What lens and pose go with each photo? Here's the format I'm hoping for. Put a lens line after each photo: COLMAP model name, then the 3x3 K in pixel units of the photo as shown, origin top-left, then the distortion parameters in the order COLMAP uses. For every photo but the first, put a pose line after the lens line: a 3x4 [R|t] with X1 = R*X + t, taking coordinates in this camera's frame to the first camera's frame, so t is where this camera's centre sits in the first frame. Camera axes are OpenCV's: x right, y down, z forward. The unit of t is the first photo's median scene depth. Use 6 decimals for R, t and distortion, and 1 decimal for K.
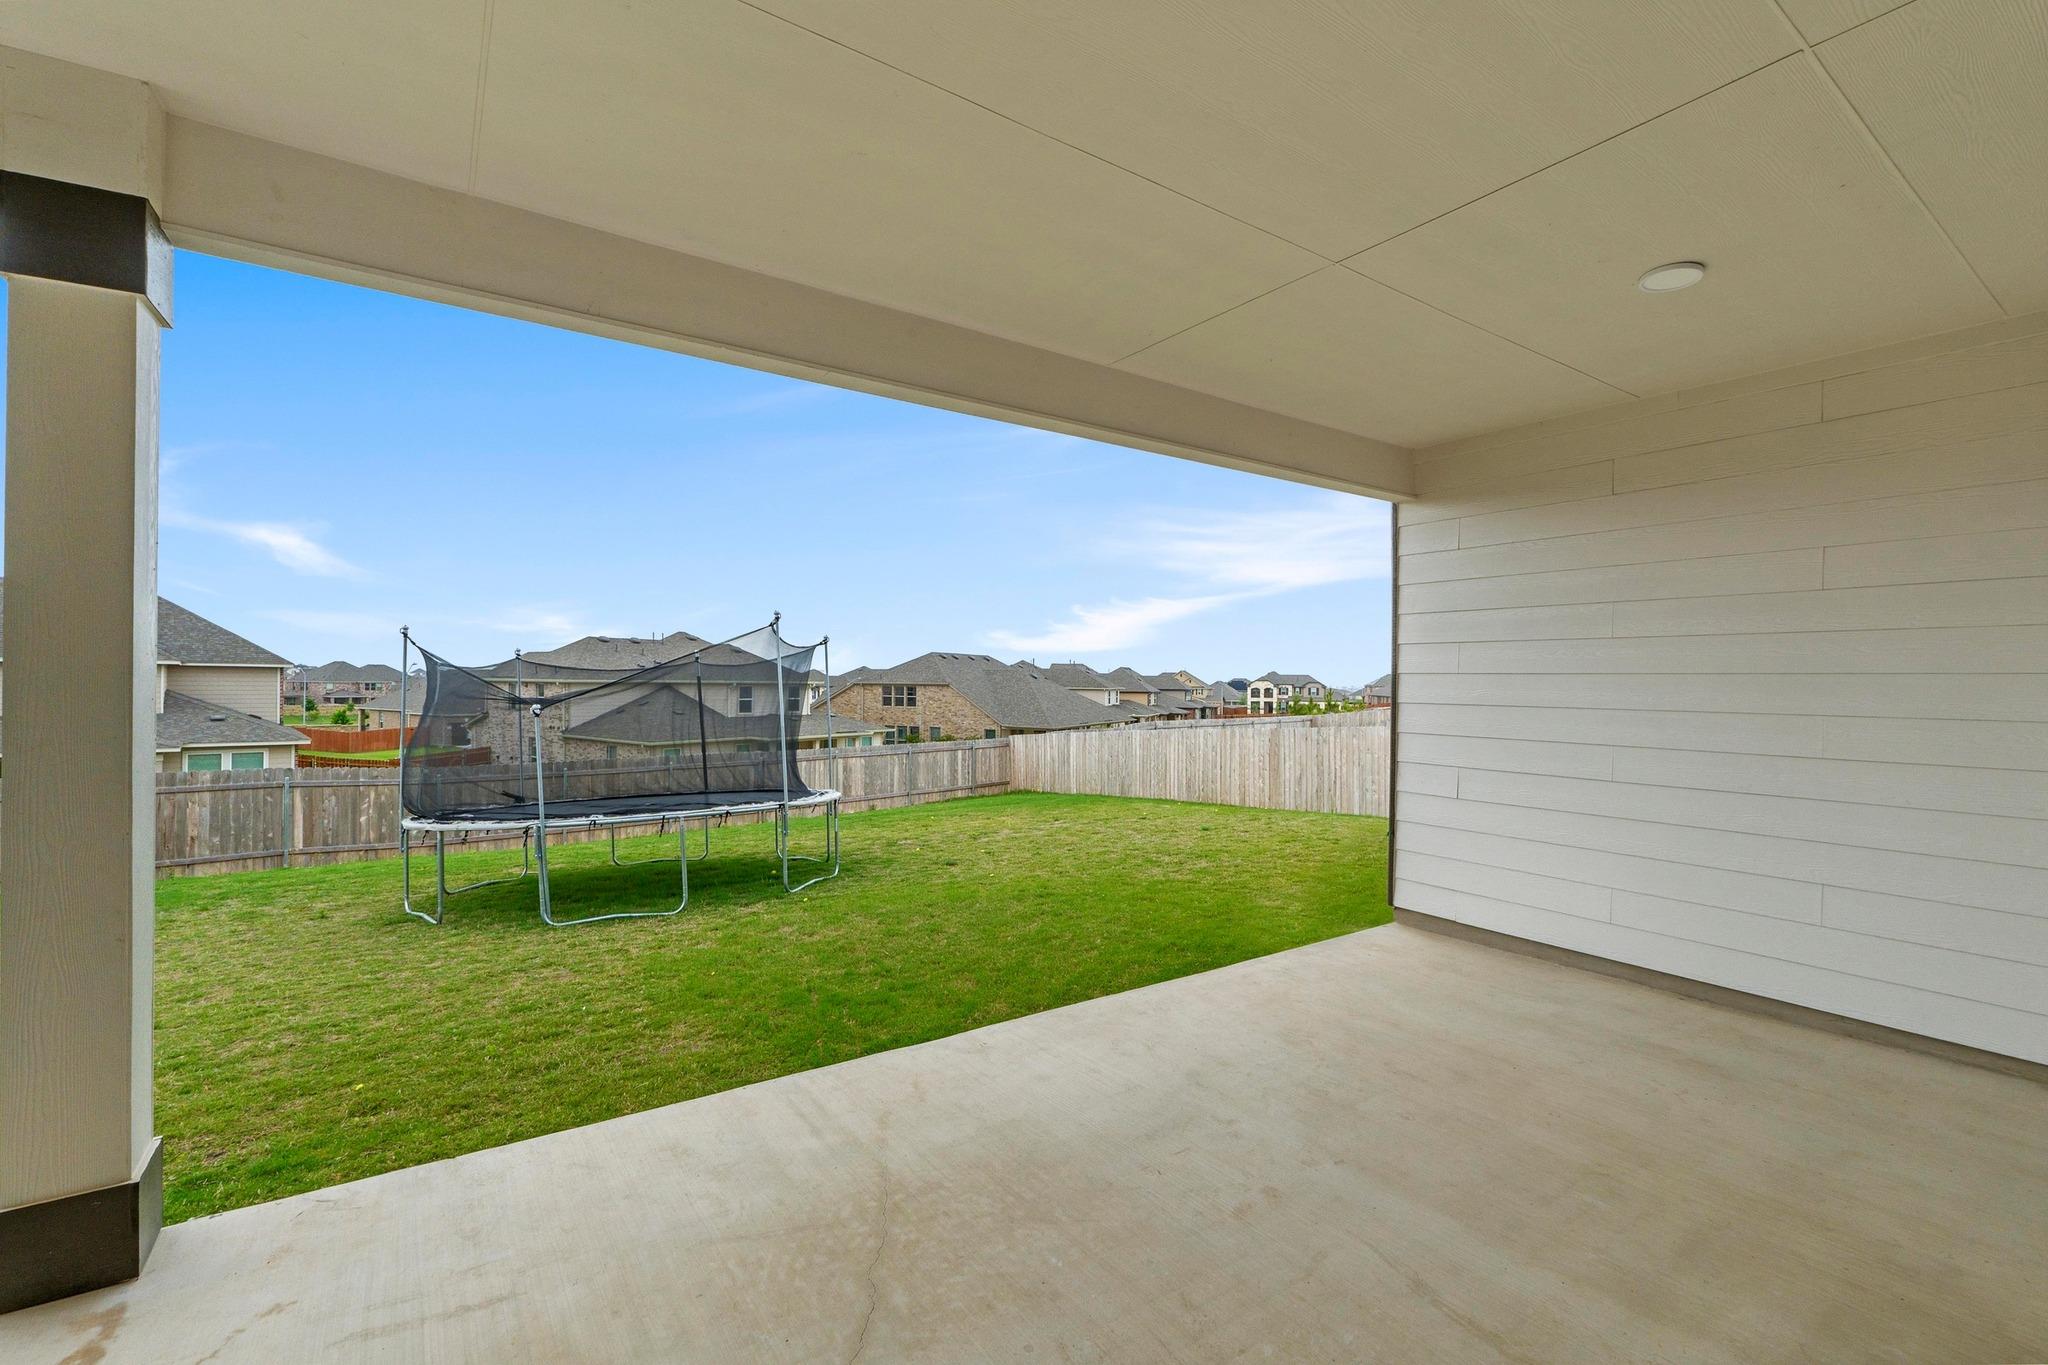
lens RADIAL K [[863.6, 0, 1027.9], [0, 863.6, 671.1], [0, 0, 1]] dist [-0.009905, 0.000207]
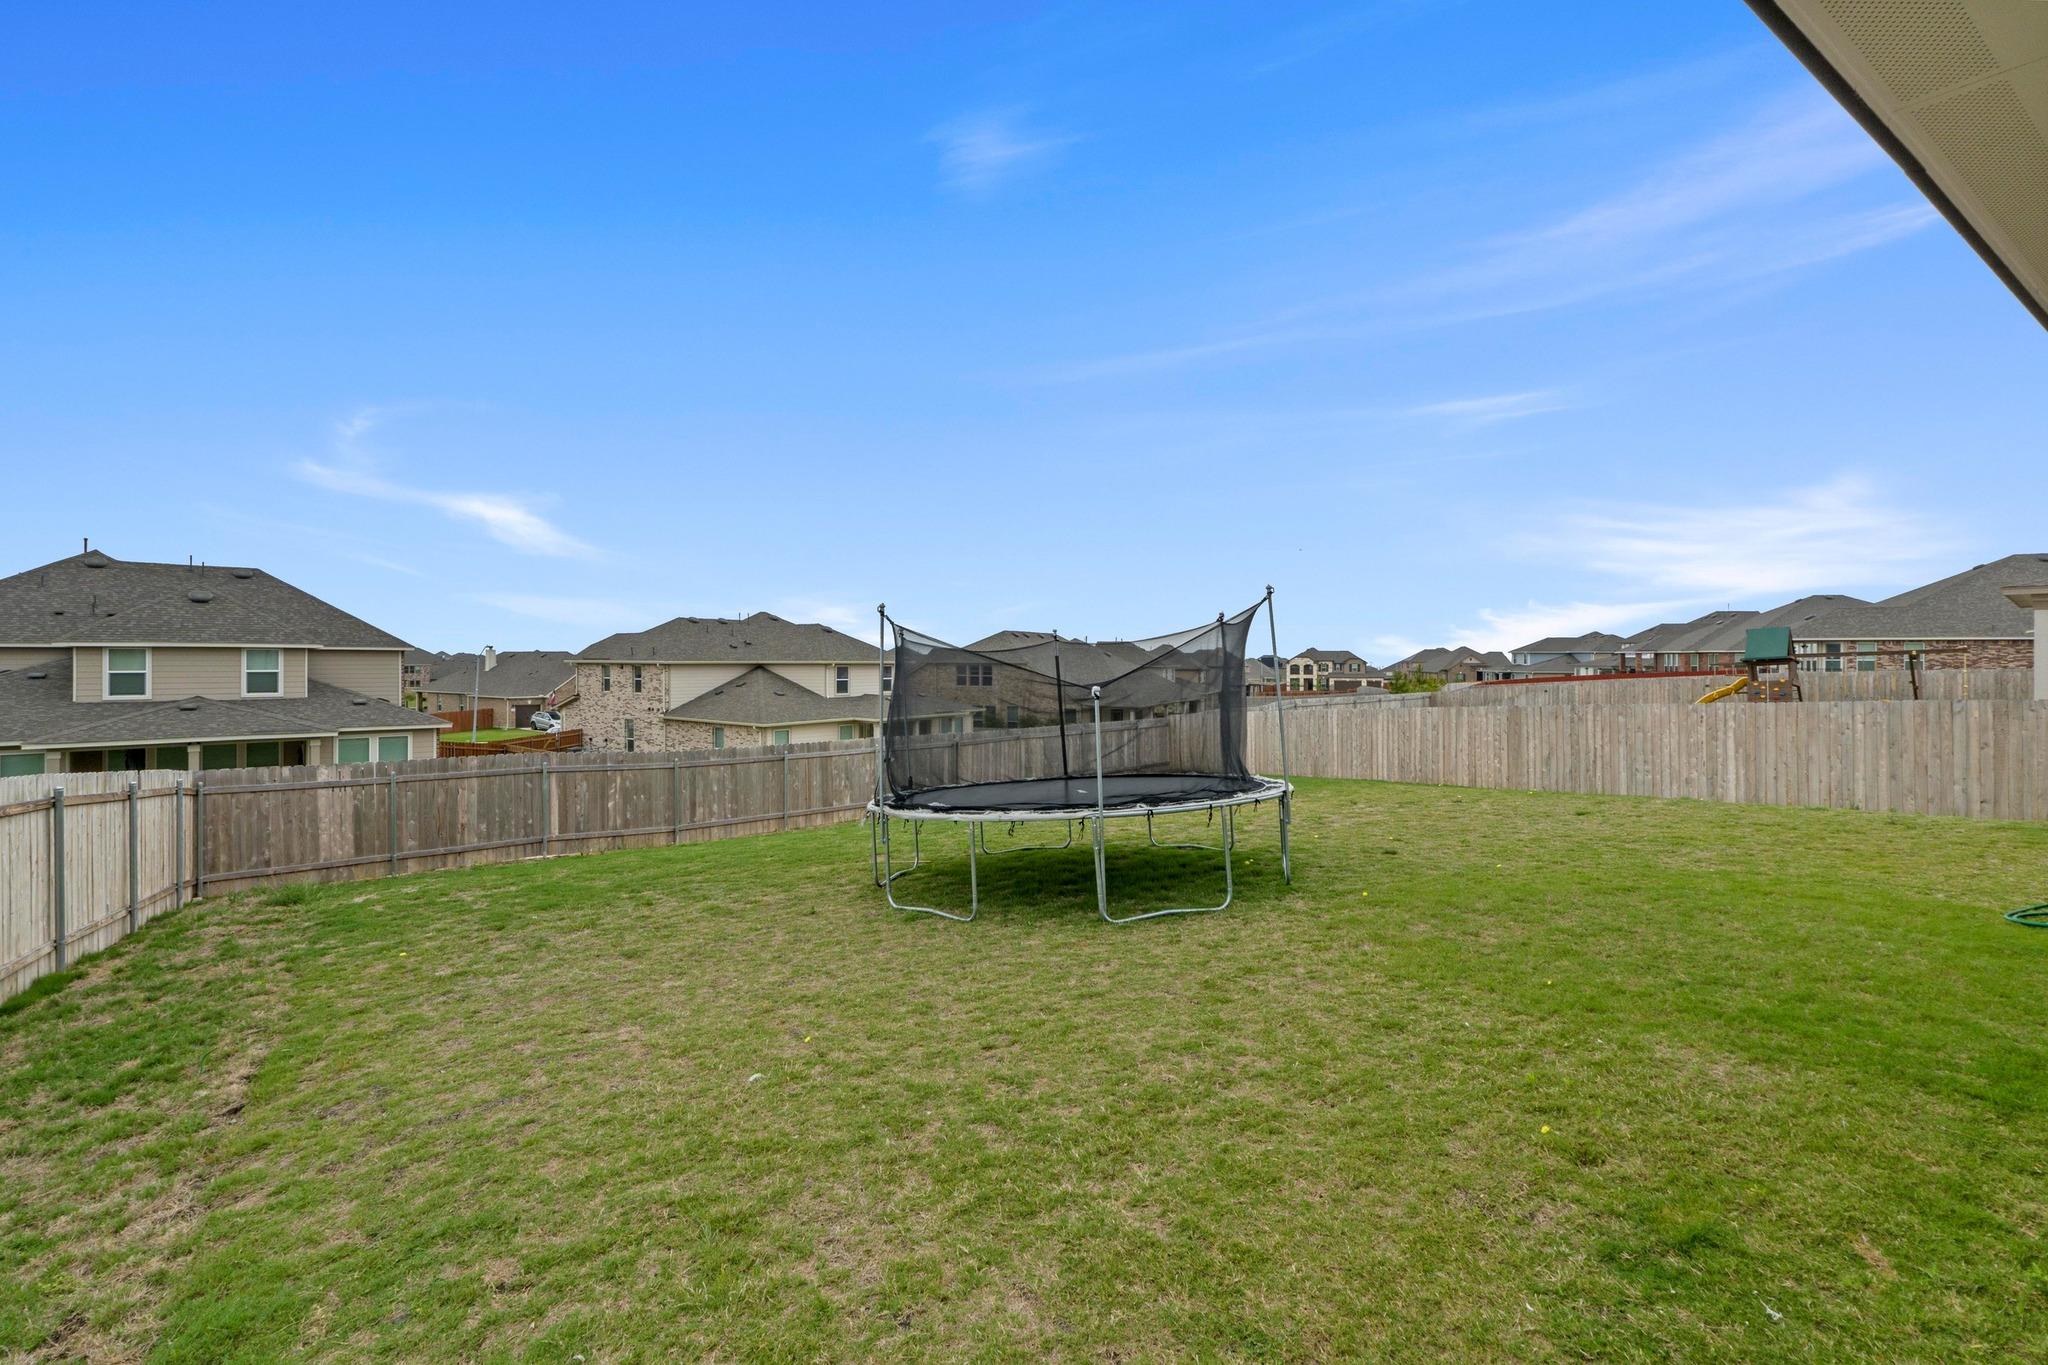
lens RADIAL K [[880.8, 0, 1022.1], [0, 880.8, 700.3], [0, 0, 1]] dist [-0.010530, 0.000524]
pose [[0.999527, -0.005886, -0.030190, -0.265823], [0.007618, 0.998312, 0.057571, 0.001042], [0.029801, -0.057774, 0.997885, 0.029463]]
